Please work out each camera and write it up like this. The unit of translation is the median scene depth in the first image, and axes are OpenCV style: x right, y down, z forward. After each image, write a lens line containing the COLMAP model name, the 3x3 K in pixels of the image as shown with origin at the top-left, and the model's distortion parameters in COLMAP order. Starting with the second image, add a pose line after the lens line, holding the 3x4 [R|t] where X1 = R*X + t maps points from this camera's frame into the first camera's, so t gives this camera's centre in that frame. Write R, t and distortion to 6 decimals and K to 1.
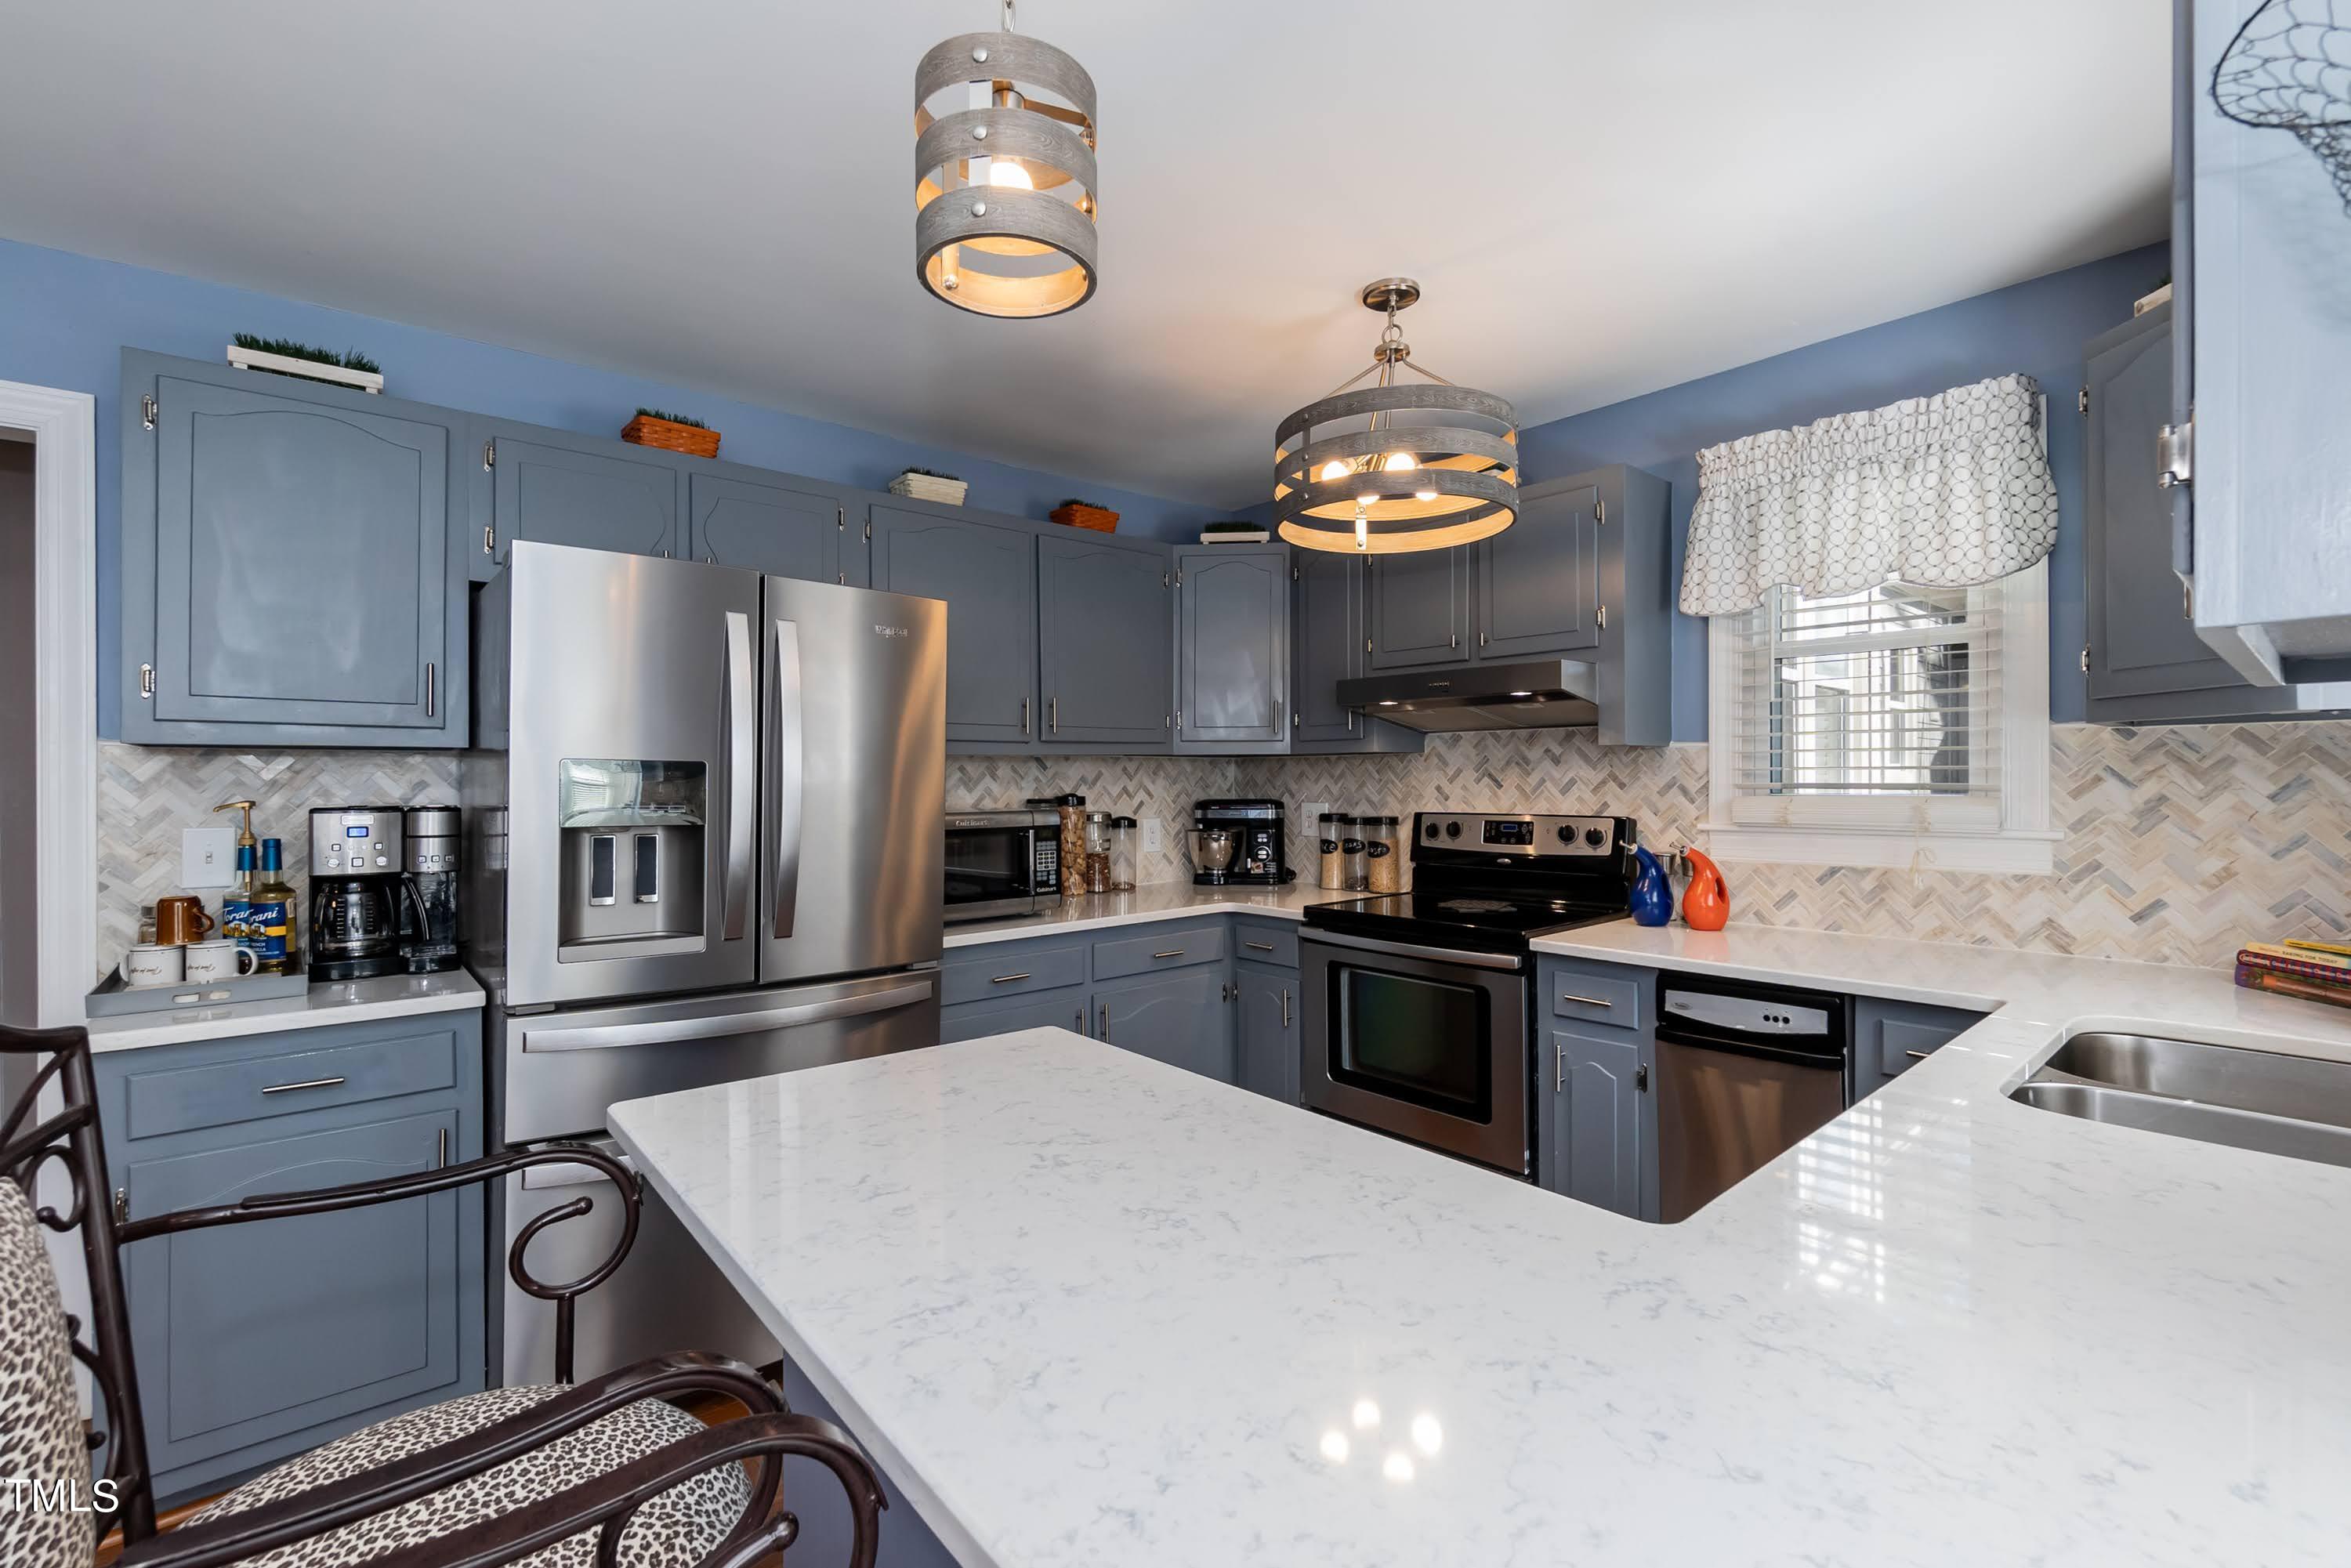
lens RADIAL K [[1021.9, 0, 1155.1], [0, 1021.9, 779.3], [0, 0, 1]] dist [-0.004445, 0.000059]
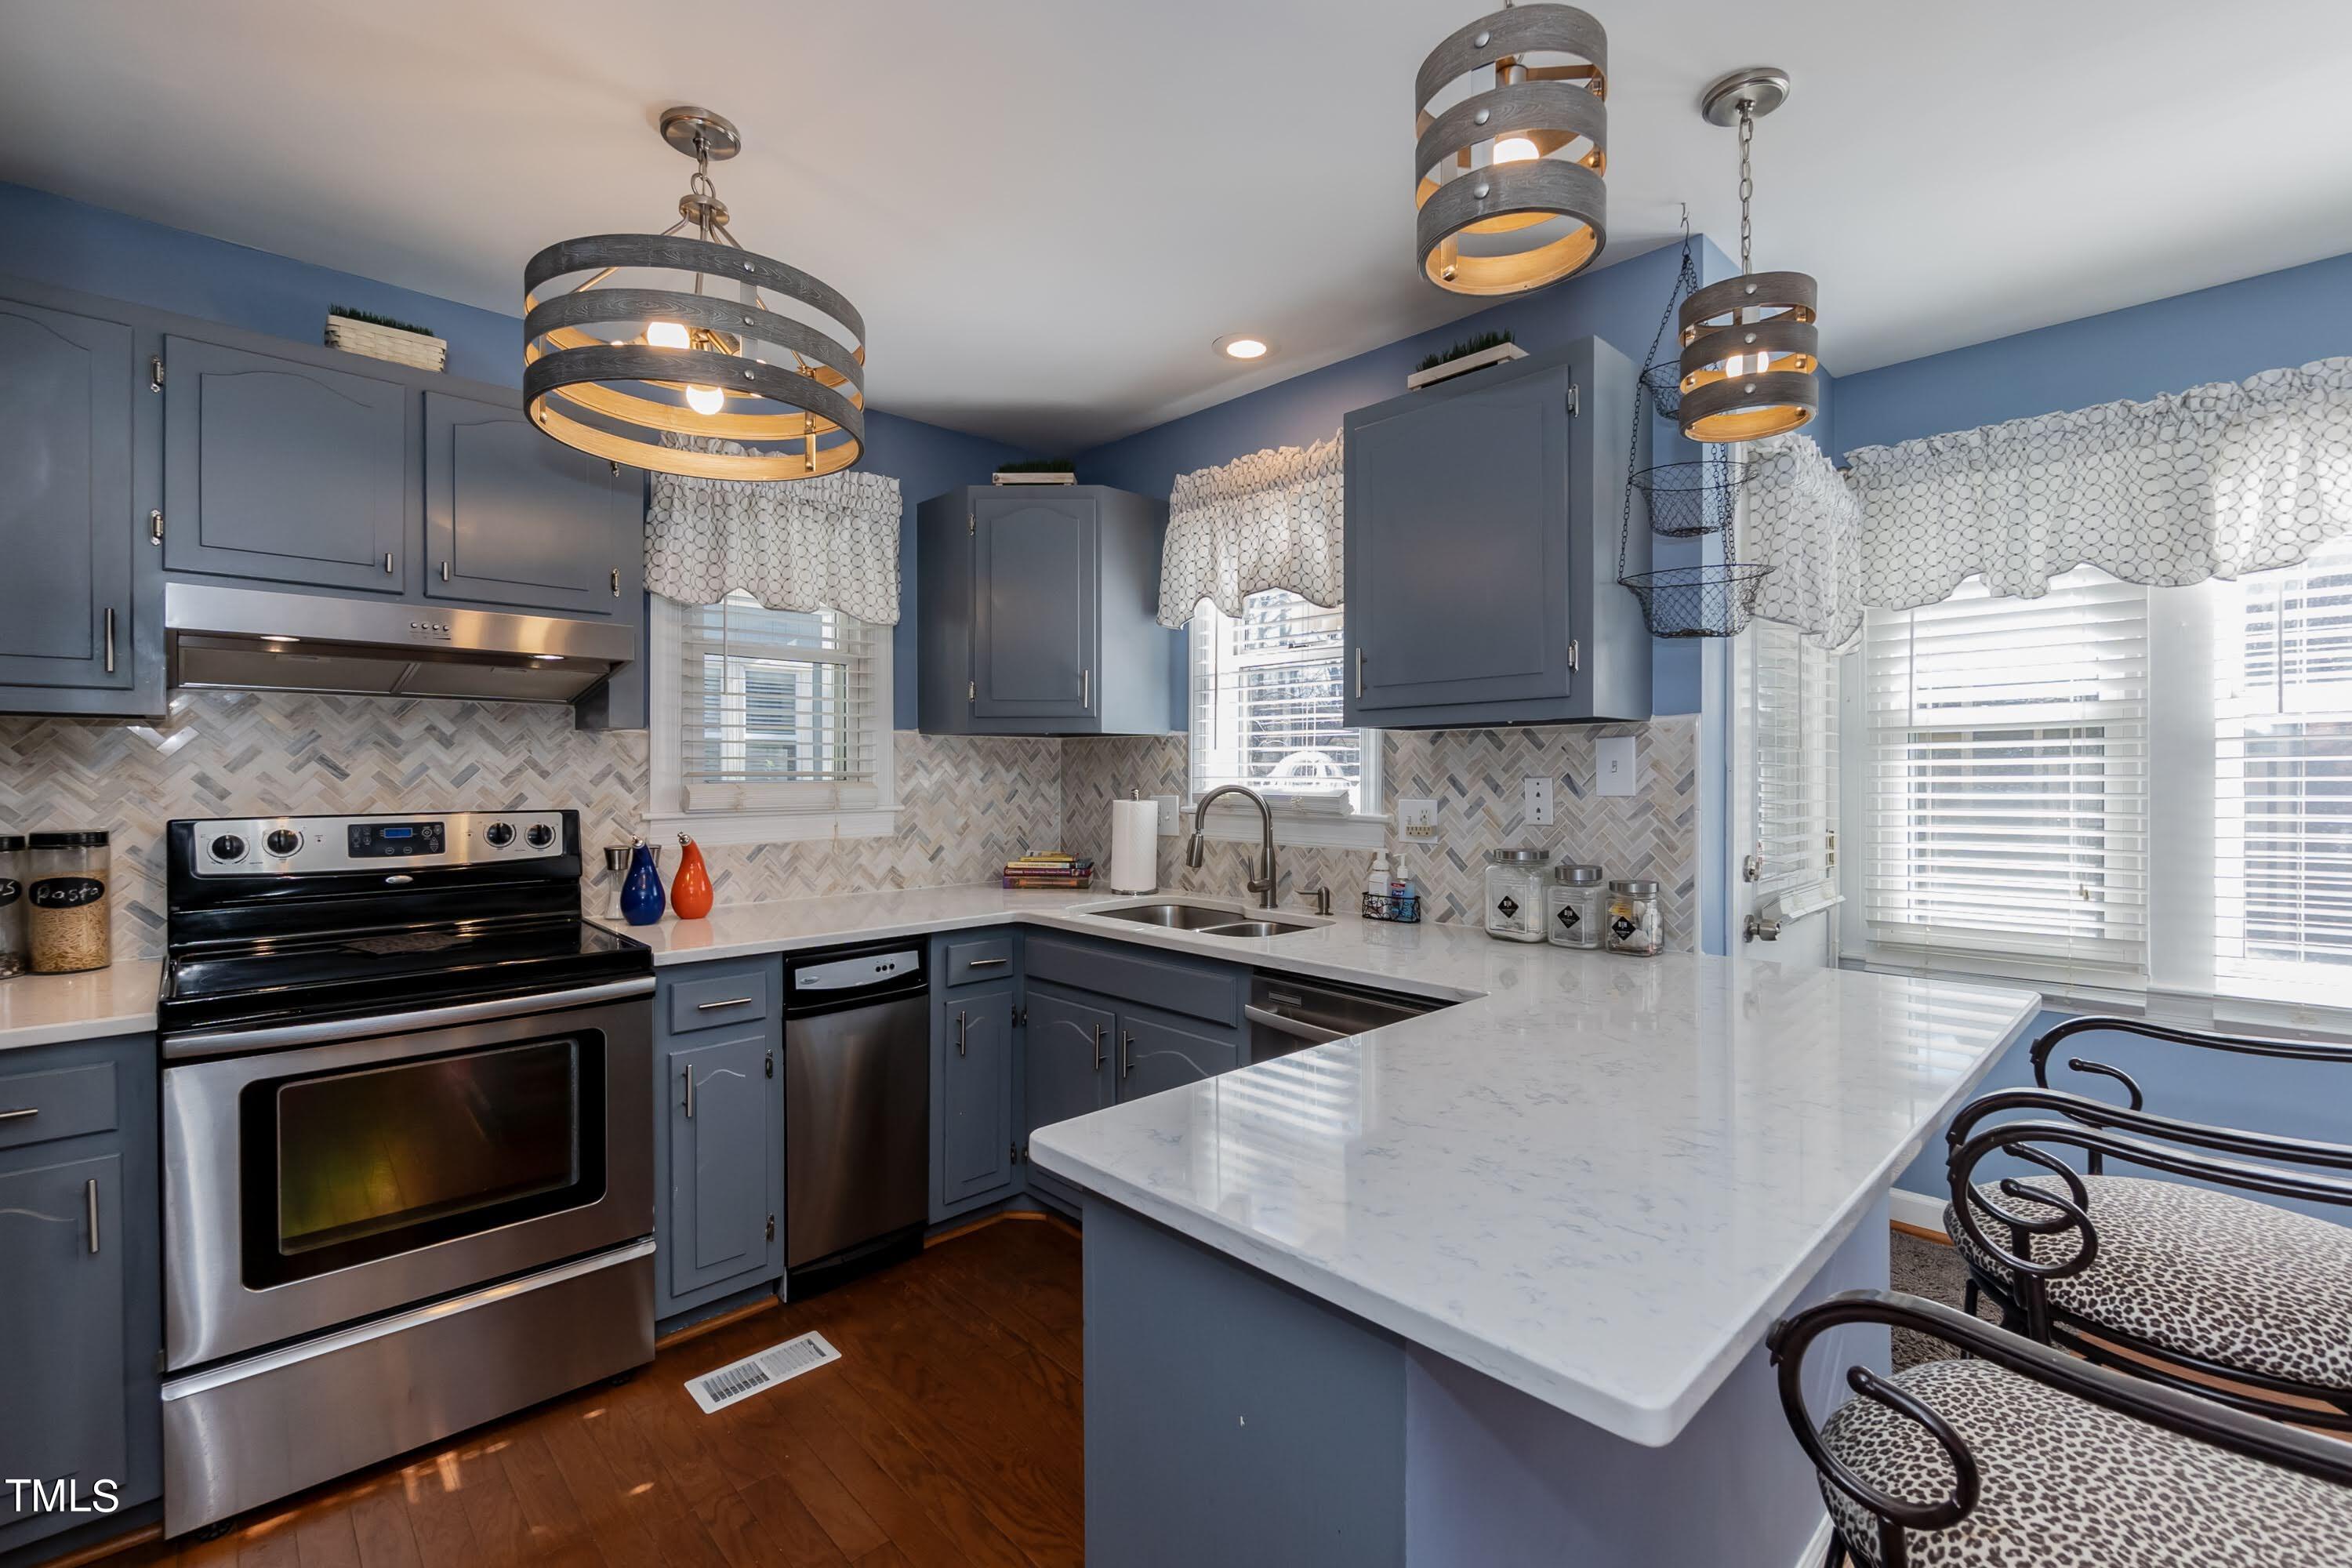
lens RADIAL K [[1022.3, 0, 1154.6], [0, 1022.3, 780.8], [0, 0, 1]] dist [-0.004445, 0.000059]
pose [[-0.059785, -0.004712, 0.998200, -0.501045], [-0.000867, 0.999989, 0.004668, 0.008714], [-0.998211, -0.000587, -0.059789, 0.628615]]
